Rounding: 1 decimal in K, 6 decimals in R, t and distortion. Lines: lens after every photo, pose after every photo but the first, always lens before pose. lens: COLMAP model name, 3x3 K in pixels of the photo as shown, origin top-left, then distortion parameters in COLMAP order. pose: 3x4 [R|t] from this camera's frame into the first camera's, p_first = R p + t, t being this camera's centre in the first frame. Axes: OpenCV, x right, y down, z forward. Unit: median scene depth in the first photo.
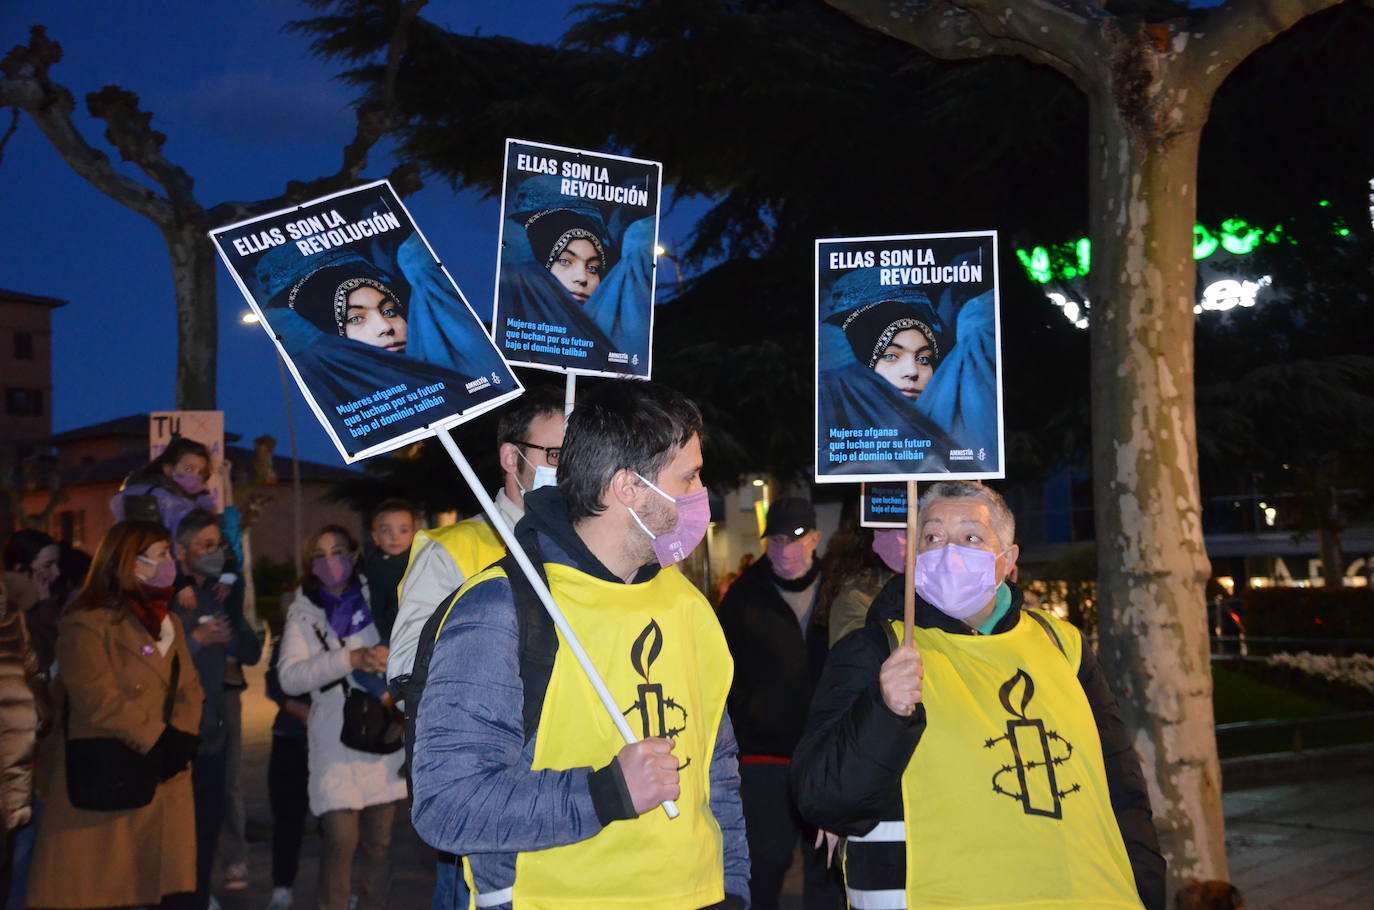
lens RADIAL K [[1627.1, 0, 708.3], [0, 1627.1, 446.9], [0, 0, 1]] dist [0.111163, 0.055573]
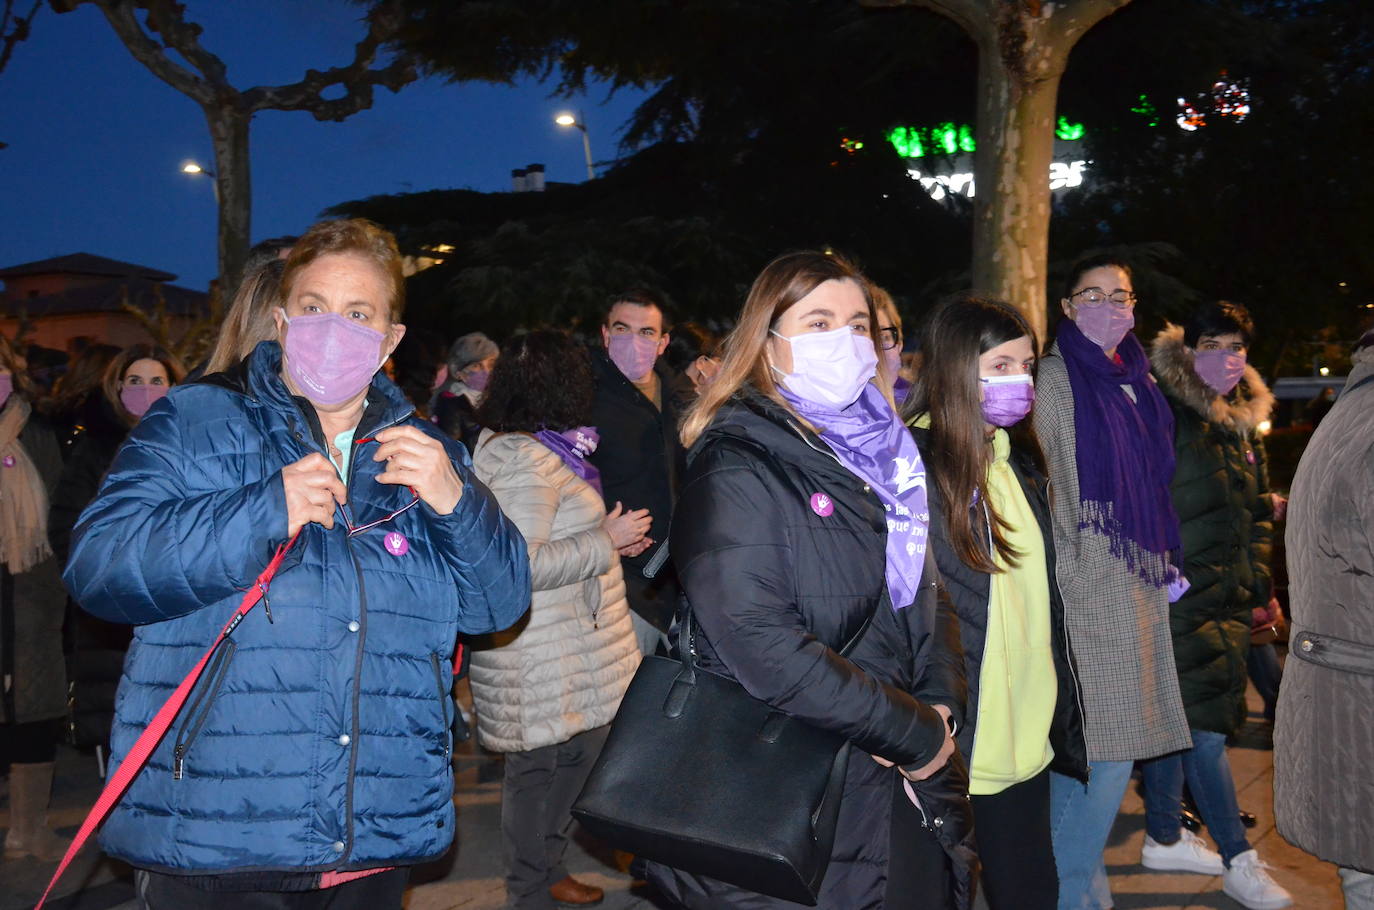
lens RADIAL K [[1451.8, 0, 718.8], [0, 1451.8, 453.6], [0, 0, 1]] dist [0.013920, 0.126575]
pose [[0.996235, 0.016622, 0.085085, -0.073058], [-0.025556, 0.994141, 0.105022, -0.005841], [-0.082841, -0.106801, 0.990823, -0.180361]]
